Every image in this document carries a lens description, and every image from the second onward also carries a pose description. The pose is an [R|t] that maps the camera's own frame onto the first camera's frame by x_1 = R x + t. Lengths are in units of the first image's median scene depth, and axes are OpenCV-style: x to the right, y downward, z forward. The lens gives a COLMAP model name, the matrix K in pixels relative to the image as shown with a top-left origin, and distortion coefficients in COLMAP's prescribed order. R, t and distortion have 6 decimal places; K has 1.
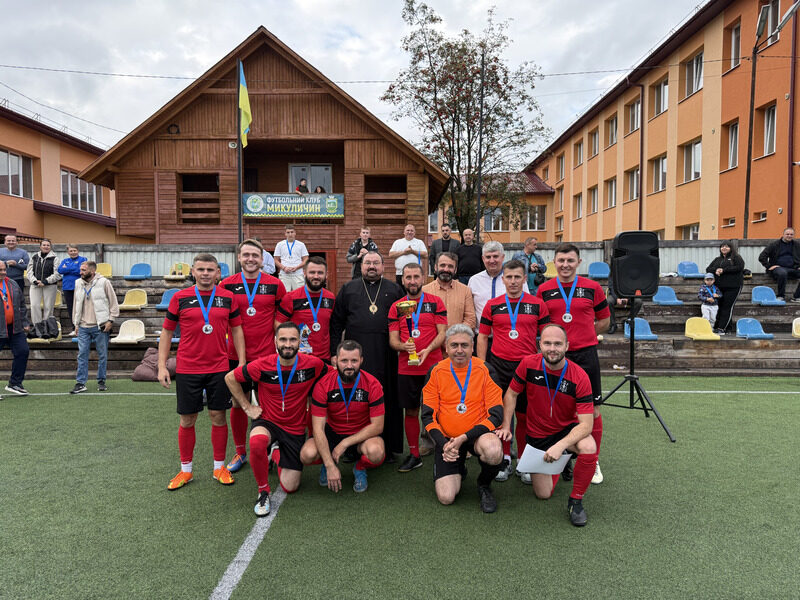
lens RADIAL K [[569.8, 0, 400.0], [0, 569.8, 300.0], [0, 0, 1]] dist [0.100221, -0.147765]
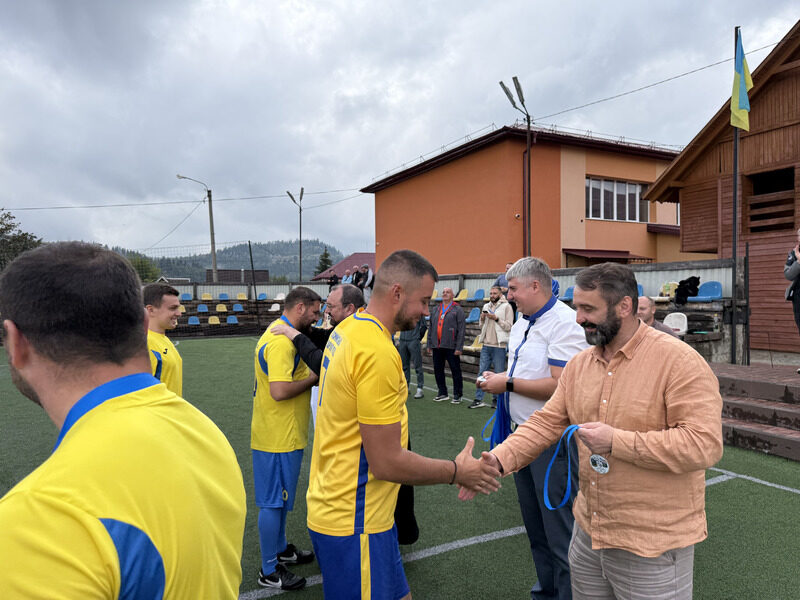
lens RADIAL K [[569.8, 0, 400.0], [0, 569.8, 300.0], [0, 0, 1]] dist [0.100221, -0.147765]
pose [[0.478781, 0.001038, -0.877934, 0.128934], [-0.022932, 0.999673, -0.011324, -0.011678], [0.877635, 0.025555, 0.478649, 0.134475]]
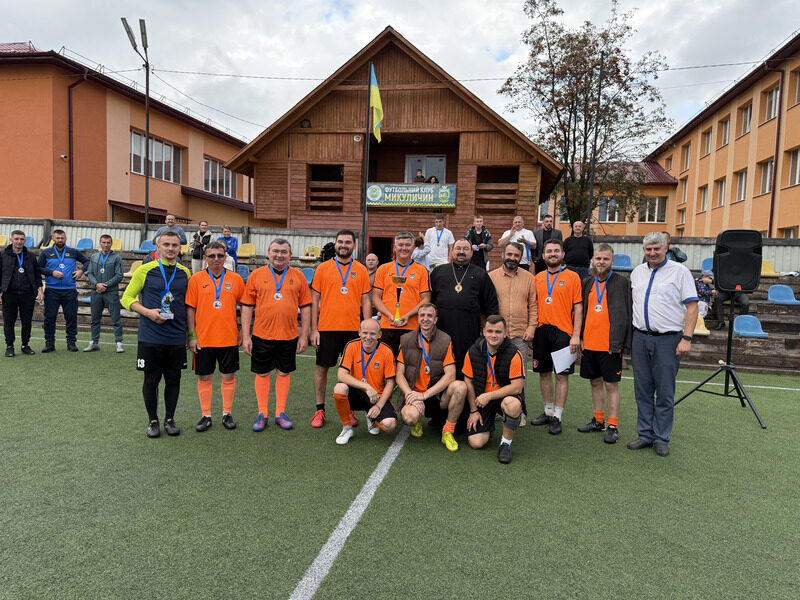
lens RADIAL K [[569.8, 0, 400.0], [0, 569.8, 300.0], [0, 0, 1]] dist [0.100221, -0.147765]
pose [[0.982721, 0.050340, -0.178116, -0.002824], [-0.046534, 0.998592, 0.025486, 0.003951], [0.179148, -0.016757, 0.983679, -0.053276]]
